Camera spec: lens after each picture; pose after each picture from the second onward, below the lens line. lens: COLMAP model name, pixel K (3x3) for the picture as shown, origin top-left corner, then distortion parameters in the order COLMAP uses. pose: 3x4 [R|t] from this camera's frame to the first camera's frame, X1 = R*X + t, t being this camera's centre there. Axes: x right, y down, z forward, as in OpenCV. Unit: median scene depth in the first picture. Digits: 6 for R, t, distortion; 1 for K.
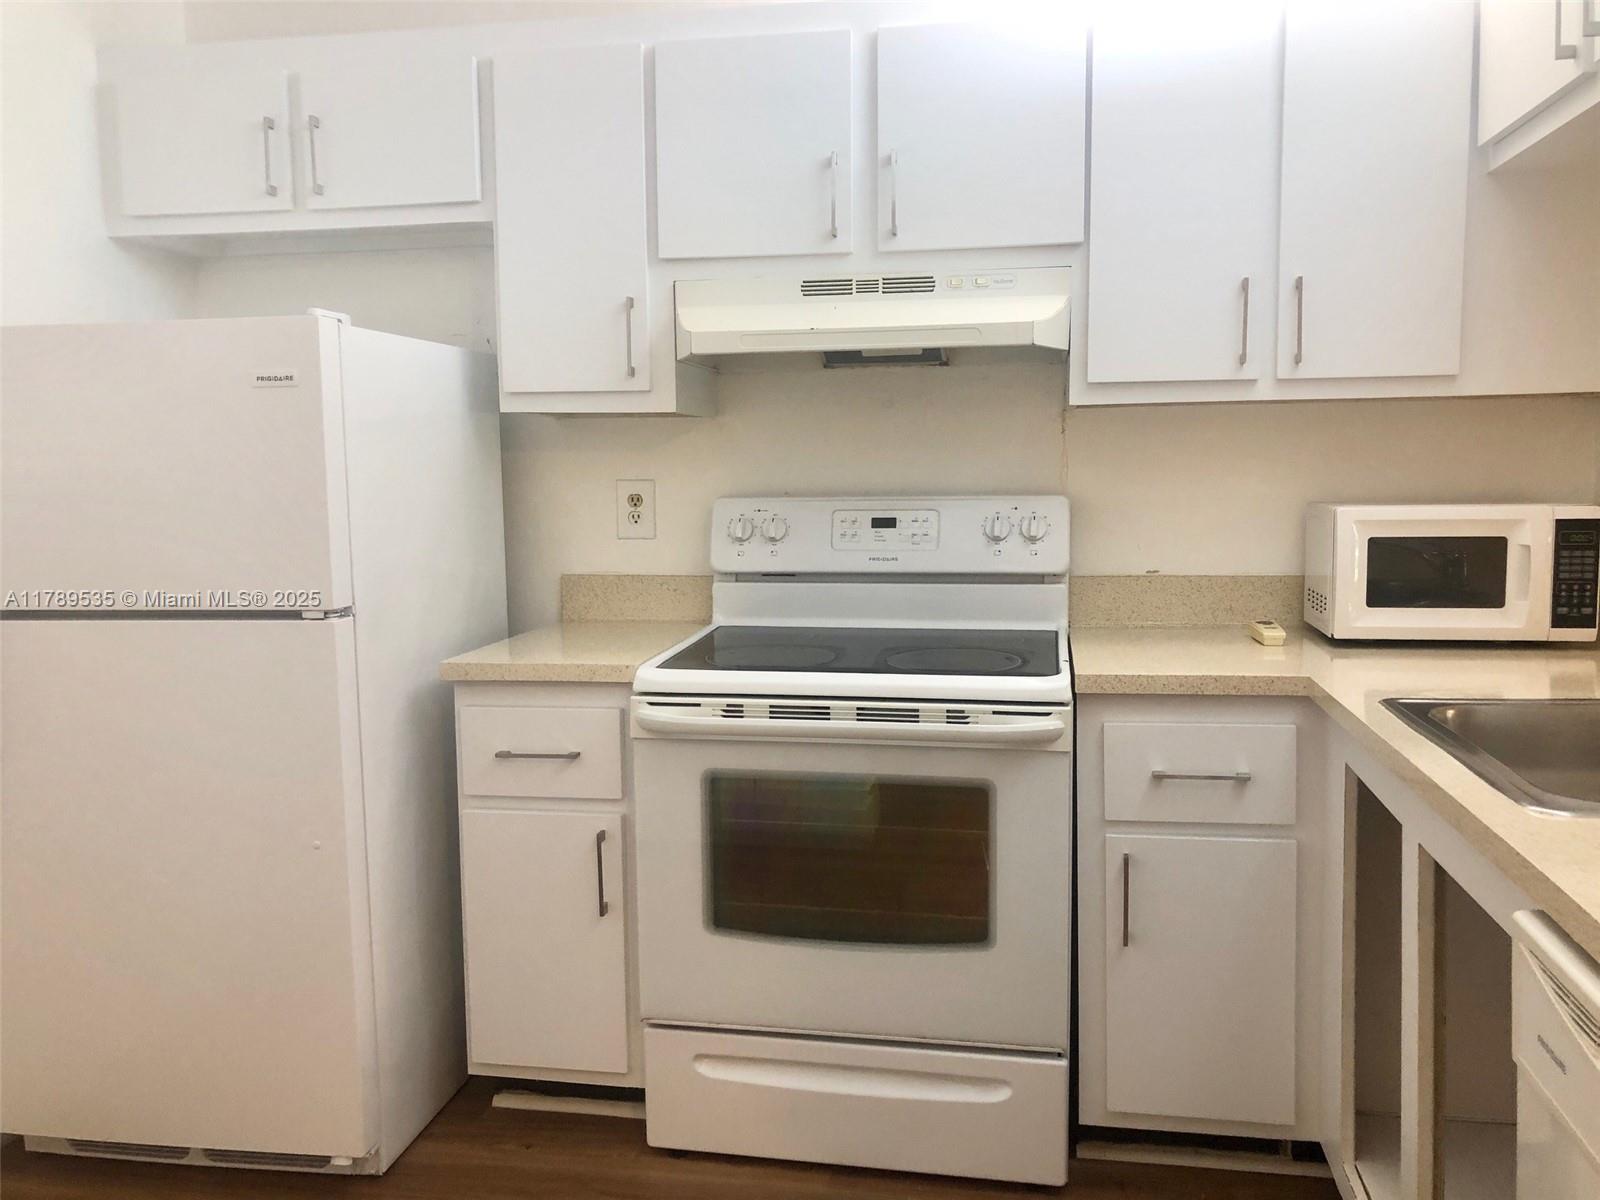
lens RADIAL K [[1320.6, 0, 803.0], [0, 1320.6, 599.5], [0, 0, 1]] dist [0.033406, -0.019887]
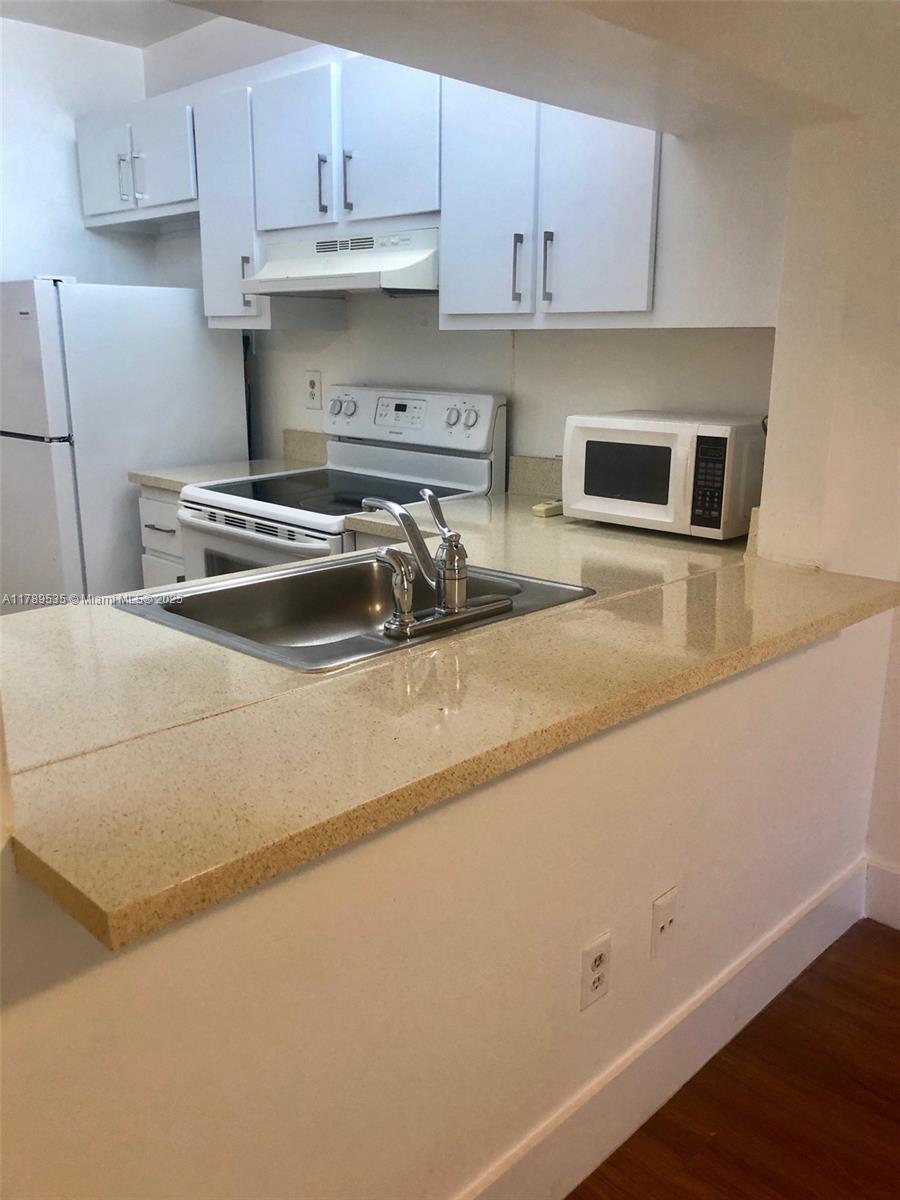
lens RADIAL K [[990.5, 0, 446.3], [0, 990.5, 598.7], [0, 0, 1]] dist [0.033406, -0.019887]
pose [[0.820575, 0.159728, -0.548766, 0.843976], [-0.074000, 0.981765, 0.175105, -0.052478], [0.566728, -0.103078, 0.817431, 0.113083]]
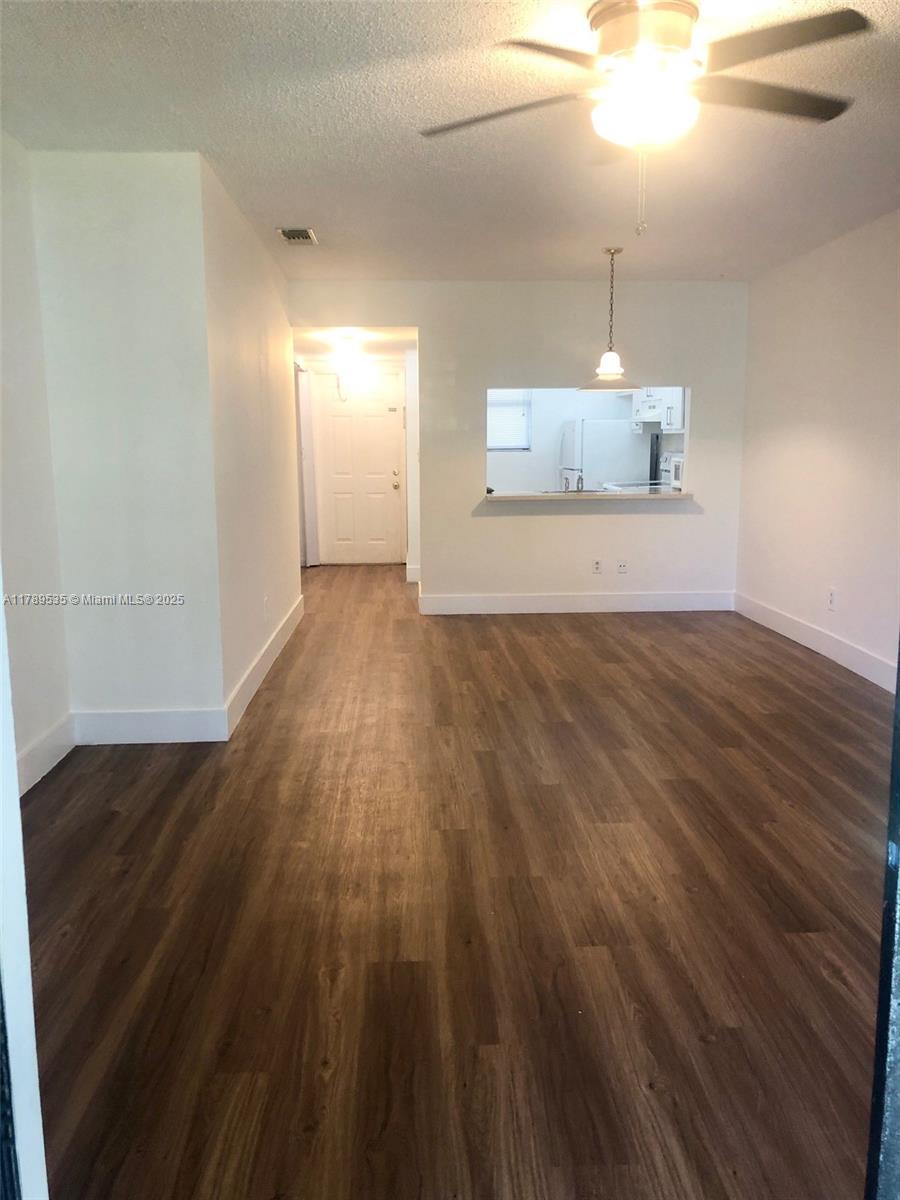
lens RADIAL K [[990.5, 0, 449.7], [0, 990.5, 599.9], [0, 0, 1]] dist [0.033406, -0.019887]
pose [[0.215788, 0.163426, -0.962667, 3.420343], [-0.089419, 0.985059, 0.147184, -0.018875], [0.972337, 0.054320, 0.227177, -0.452579]]
